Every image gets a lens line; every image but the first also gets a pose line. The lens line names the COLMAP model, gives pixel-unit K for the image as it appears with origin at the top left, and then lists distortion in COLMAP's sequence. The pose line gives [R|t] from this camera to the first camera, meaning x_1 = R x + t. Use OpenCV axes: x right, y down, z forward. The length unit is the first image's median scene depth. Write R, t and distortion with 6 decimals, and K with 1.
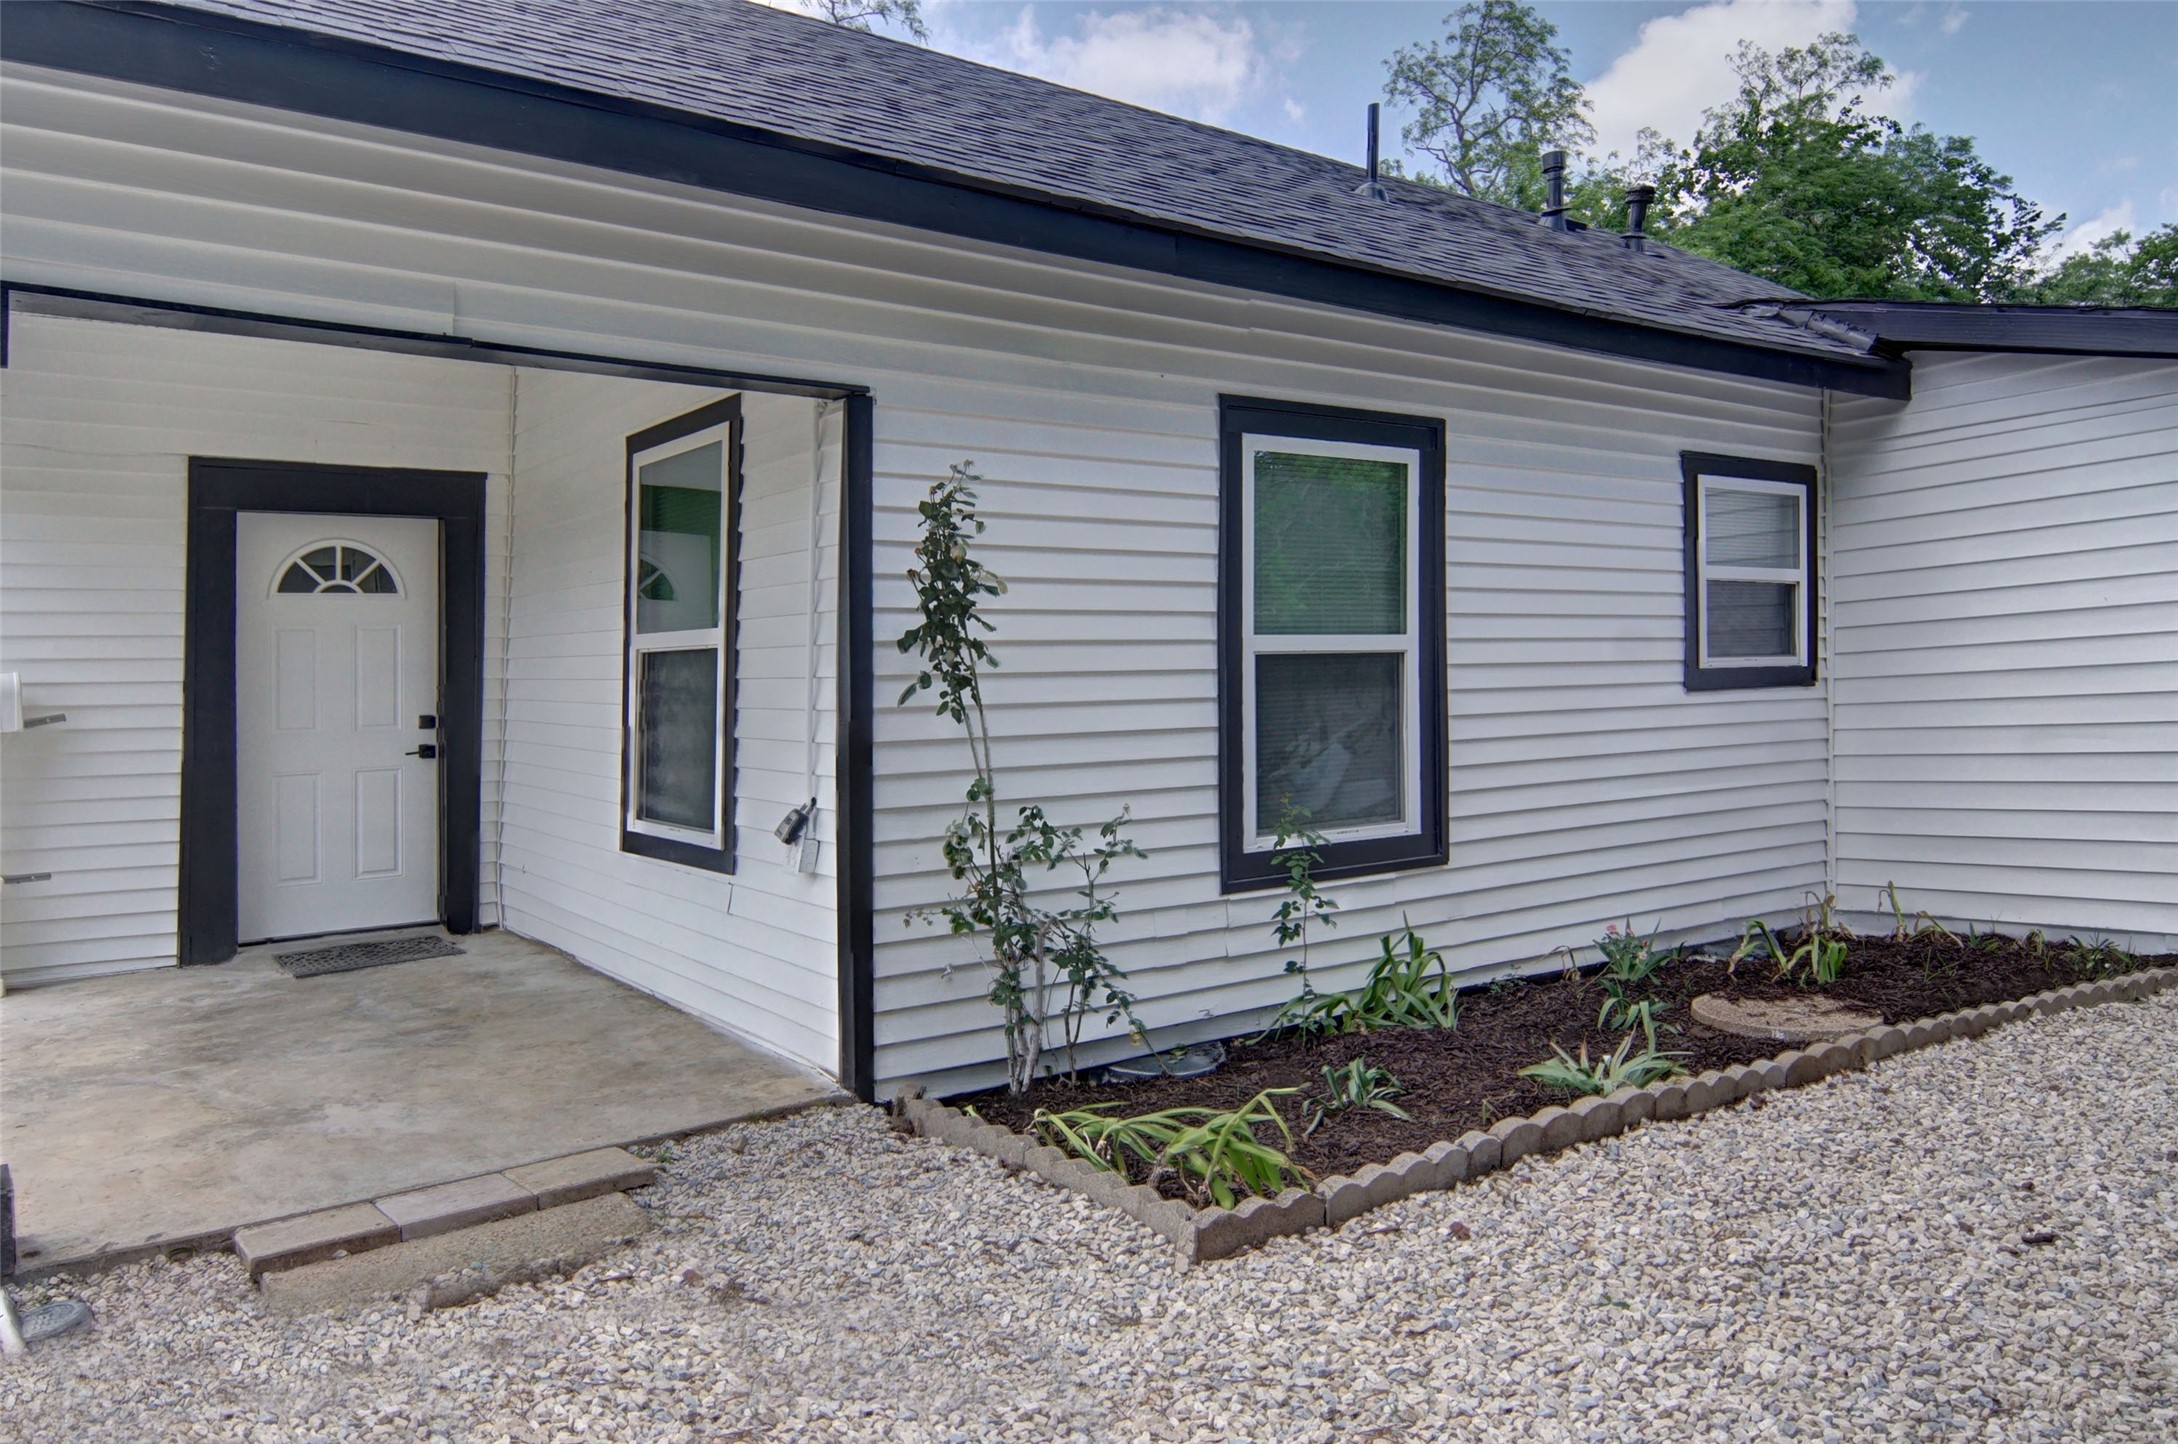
lens RADIAL K [[1478.8, 0, 1176.7], [0, 1478.8, 642.7], [0, 0, 1]] dist [0.004591, -0.004861]
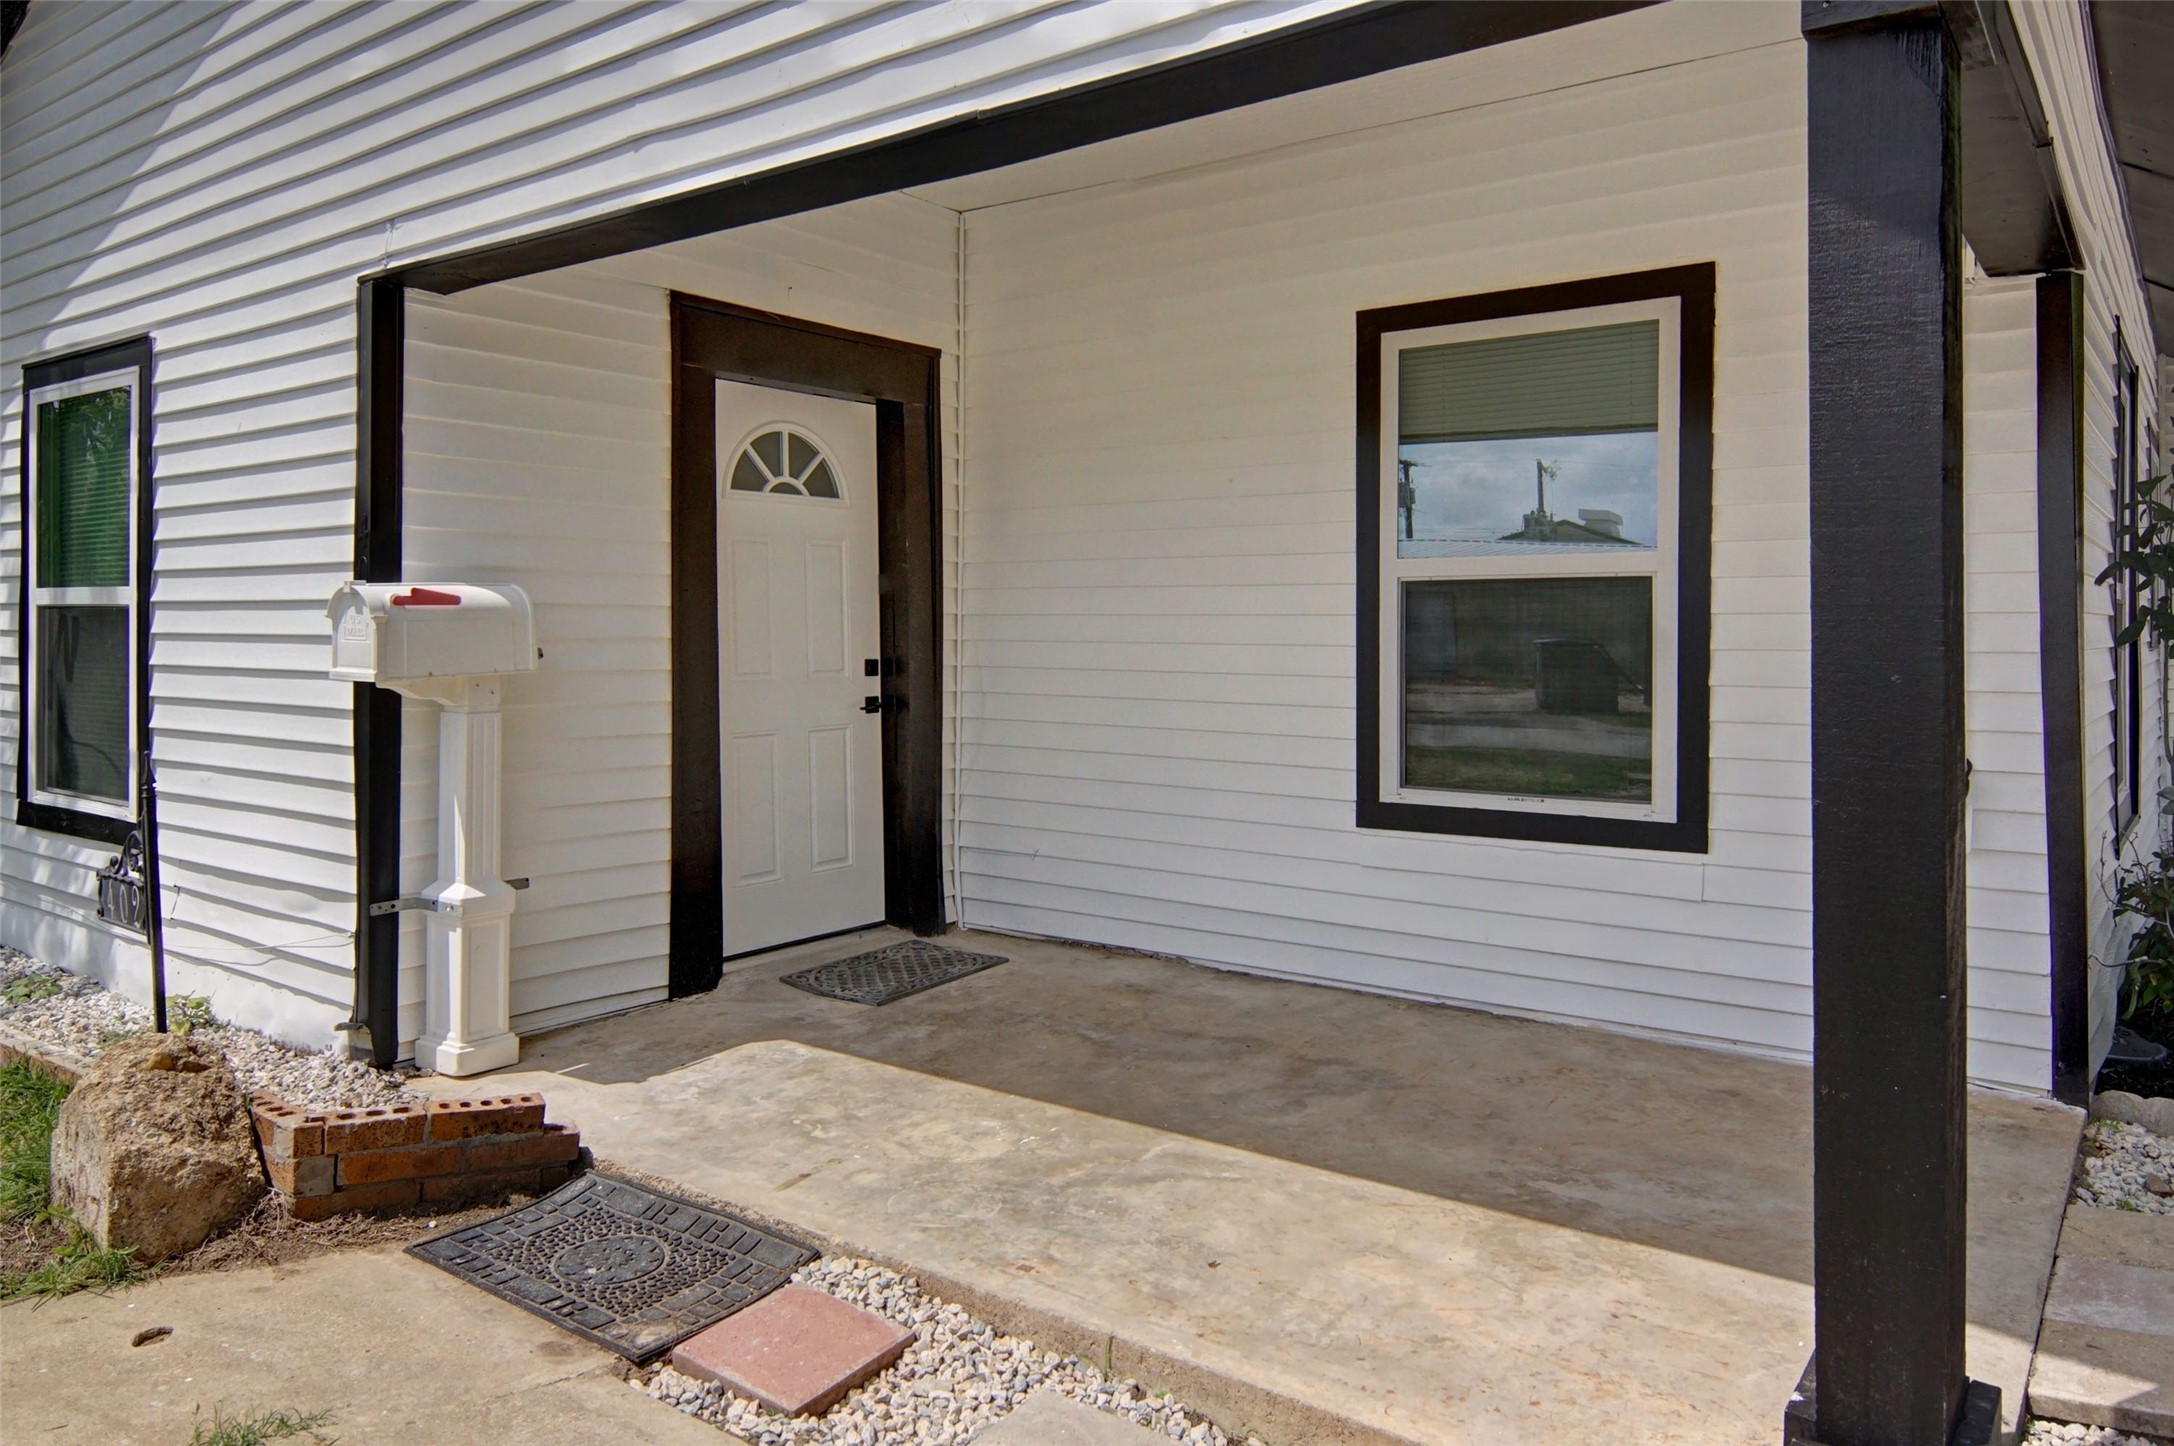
lens RADIAL K [[1476.0, 0, 1152.8], [0, 1476.0, 668.0], [0, 0, 1]] dist [0.004591, -0.004861]
pose [[0.951836, 0.009856, 0.306449, -0.616406], [-0.023609, 0.998872, 0.041202, 0.018966], [-0.305697, -0.046452, 0.950995, 0.226615]]
